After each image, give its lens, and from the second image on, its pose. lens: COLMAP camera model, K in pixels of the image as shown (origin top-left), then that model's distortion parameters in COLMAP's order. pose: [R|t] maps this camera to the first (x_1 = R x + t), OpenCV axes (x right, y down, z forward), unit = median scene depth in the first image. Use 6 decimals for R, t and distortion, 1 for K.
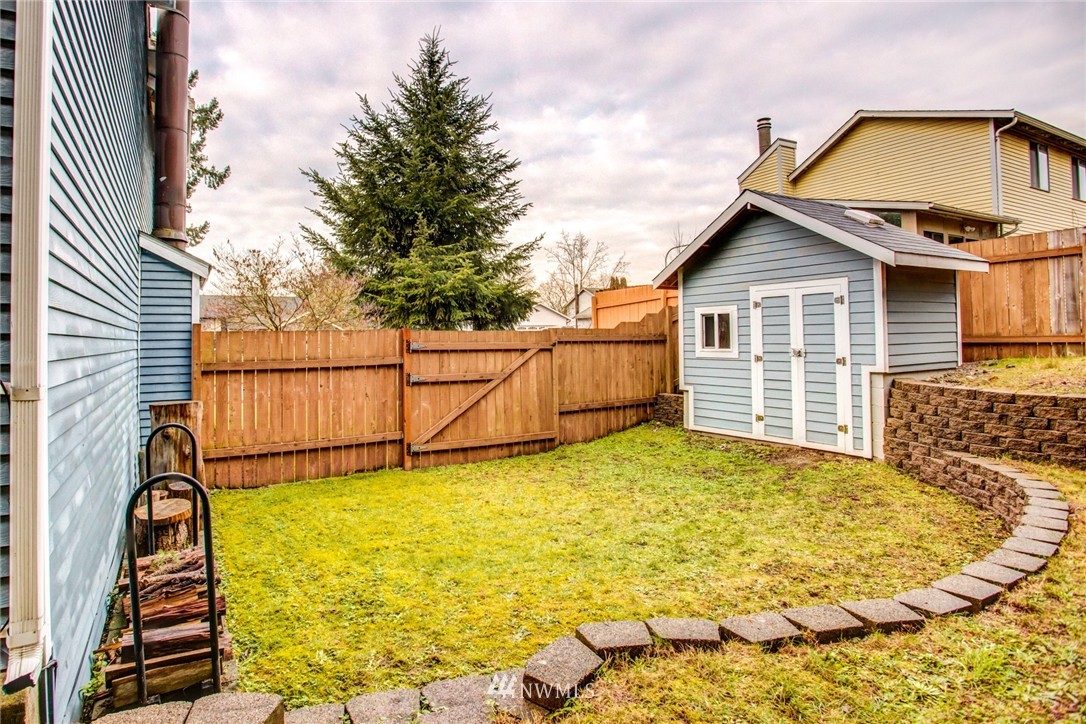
lens RADIAL K [[537.5, 0, 542.2], [0, 537.5, 320.7], [0, 0, 1]] dist [-0.027796, 0.000295]
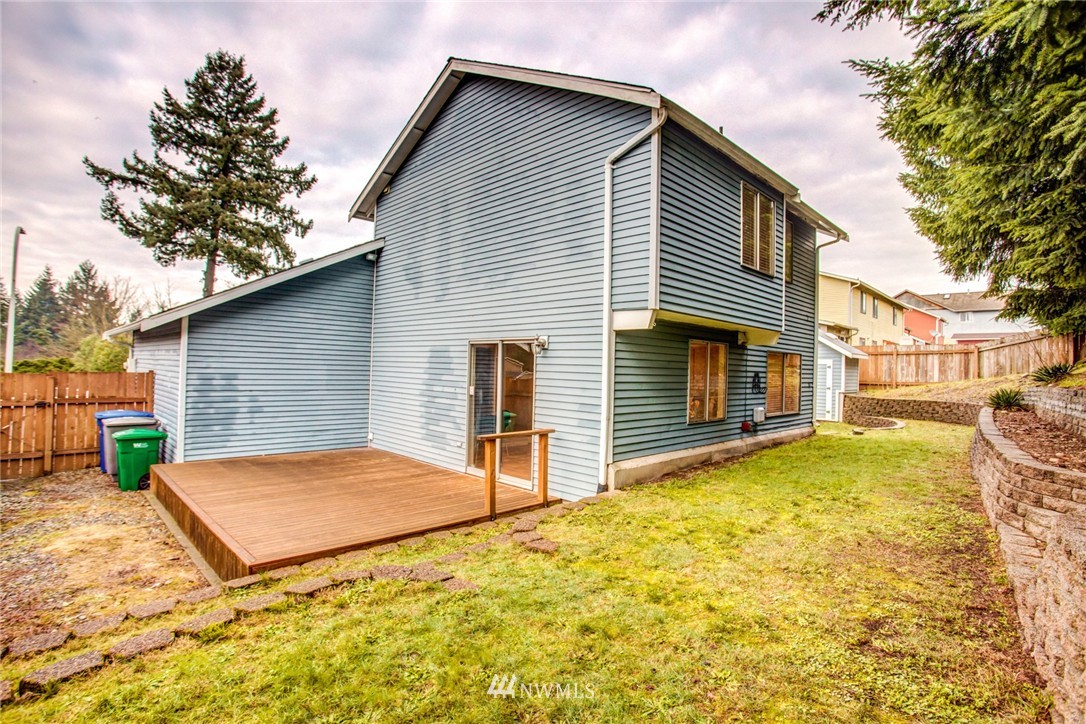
lens RADIAL K [[522.5, 0, 543.0], [0, 522.5, 362.0], [0, 0, 1]] dist [-0.085811, 0.034862]
pose [[0.955950, 0.044454, 0.290144, -1.705896], [-0.049731, 0.998704, 0.010834, -0.018759], [-0.289286, -0.024786, 0.956922, -1.171914]]
